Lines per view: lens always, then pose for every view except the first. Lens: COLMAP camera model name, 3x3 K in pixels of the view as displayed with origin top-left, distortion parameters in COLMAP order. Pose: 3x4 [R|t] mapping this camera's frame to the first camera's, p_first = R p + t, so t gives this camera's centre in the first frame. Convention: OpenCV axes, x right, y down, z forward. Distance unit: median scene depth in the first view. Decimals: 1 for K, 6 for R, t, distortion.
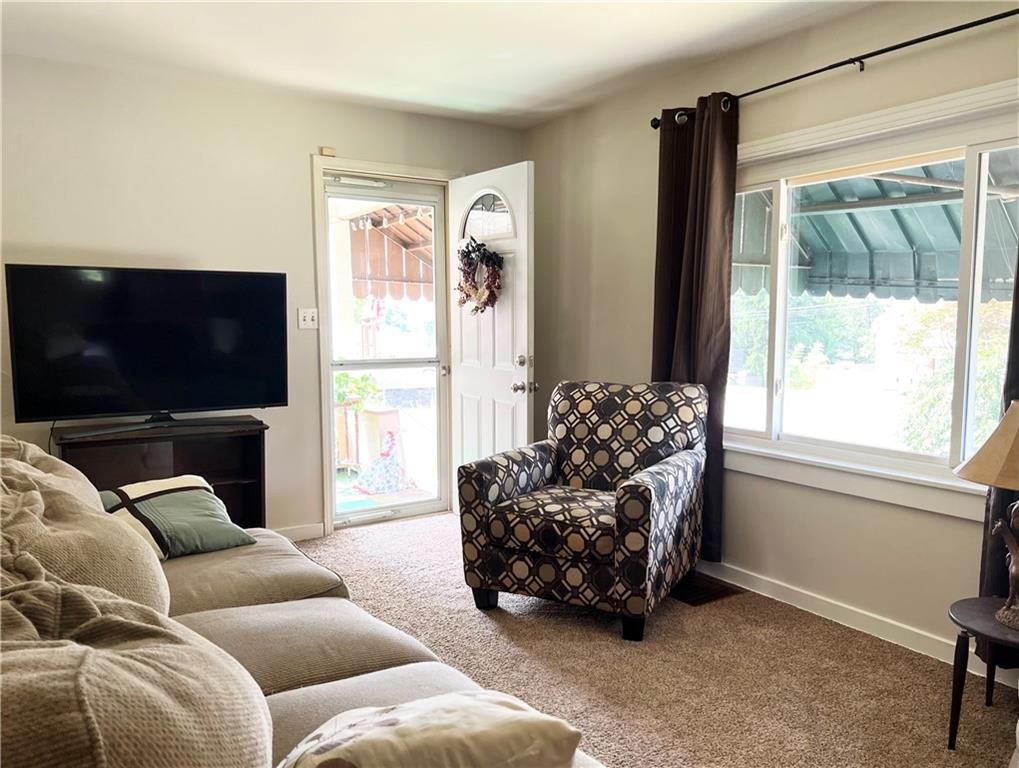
lens RADIAL K [[770.8, 0, 511.1], [0, 770.8, 388.6], [0, 0, 1]] dist [0.044192, -0.054805]
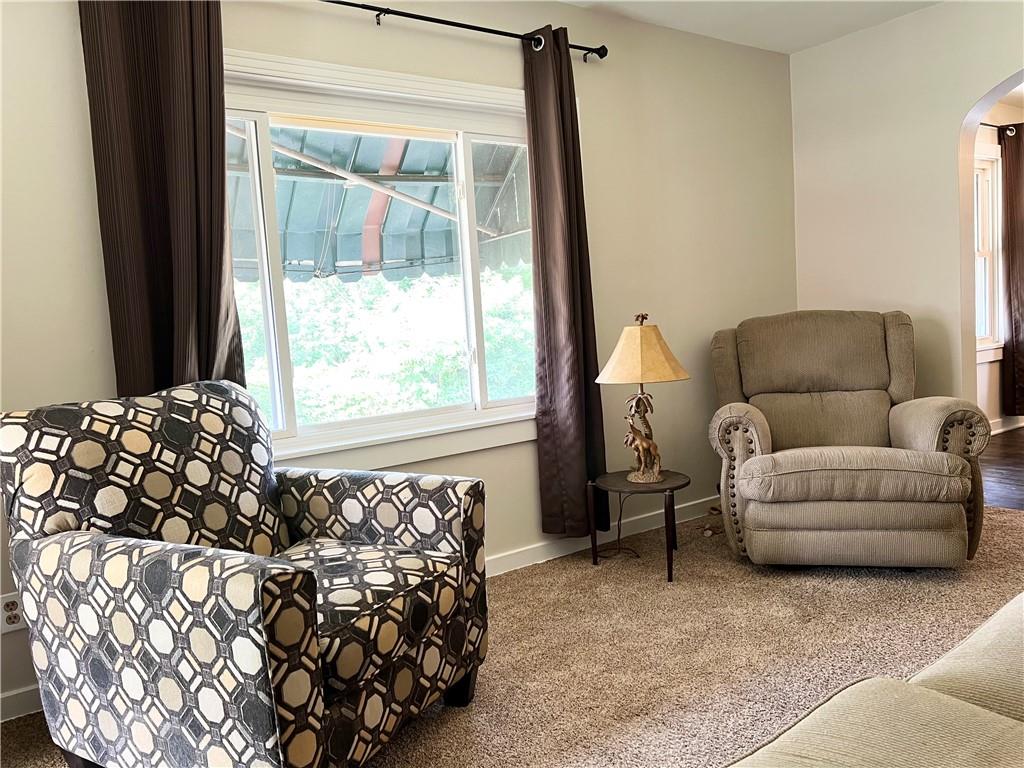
lens RADIAL K [[774.5, 0, 513.7], [0, 774.5, 388.6], [0, 0, 1]] dist [0.044192, -0.054805]
pose [[-0.046856, -0.085902, 0.995201, -0.514062], [0.148757, 0.984586, 0.091990, -0.027216], [-0.987763, 0.152354, -0.033356, 0.864813]]
